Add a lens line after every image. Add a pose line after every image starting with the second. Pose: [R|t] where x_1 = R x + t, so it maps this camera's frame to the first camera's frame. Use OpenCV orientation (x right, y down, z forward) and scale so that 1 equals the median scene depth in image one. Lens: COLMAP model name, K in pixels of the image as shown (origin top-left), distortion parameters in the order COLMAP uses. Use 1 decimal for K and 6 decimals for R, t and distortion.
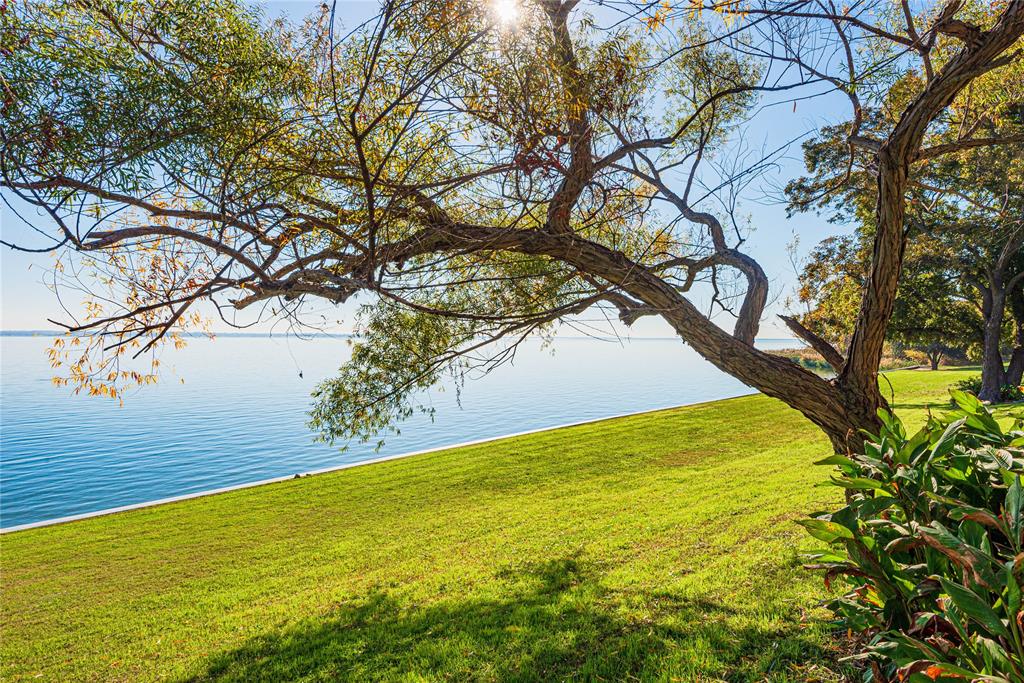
lens RADIAL K [[617.5, 0, 509.4], [0, 617.5, 343.4], [0, 0, 1]] dist [-0.004386, 0.001111]
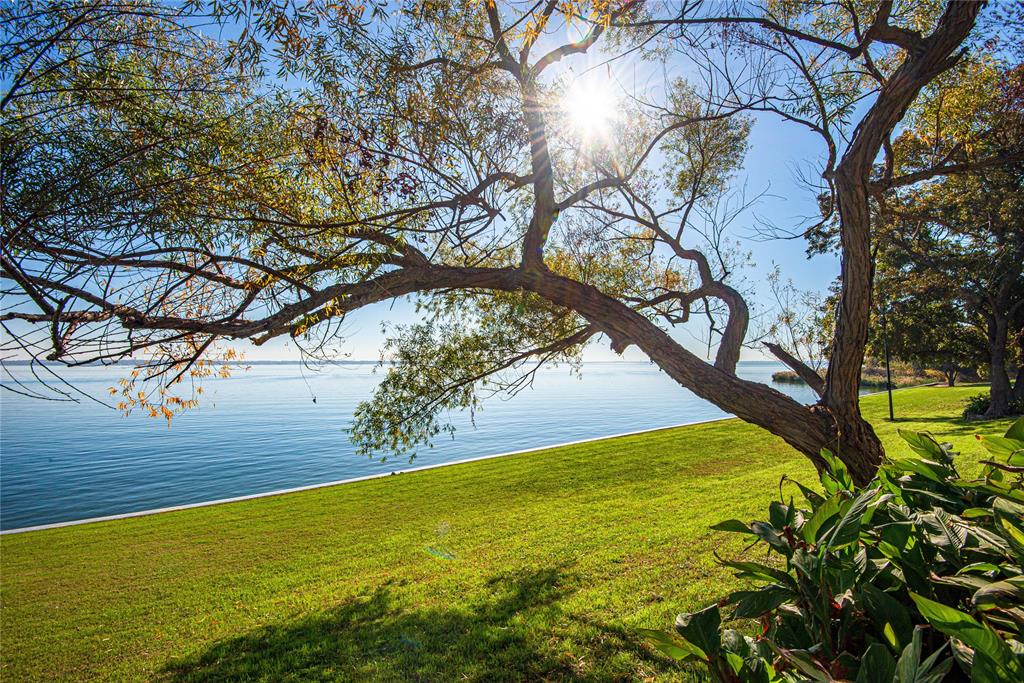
lens RADIAL K [[474.9, 0, 509.3], [0, 474.9, 341.2], [0, 0, 1]] dist [-0.041214, -0.004886]
pose [[0.985490, -0.017020, -0.168877, 0.119644], [0.007736, 0.998430, -0.055484, -0.005521], [0.169557, 0.053372, 0.984074, 0.118248]]
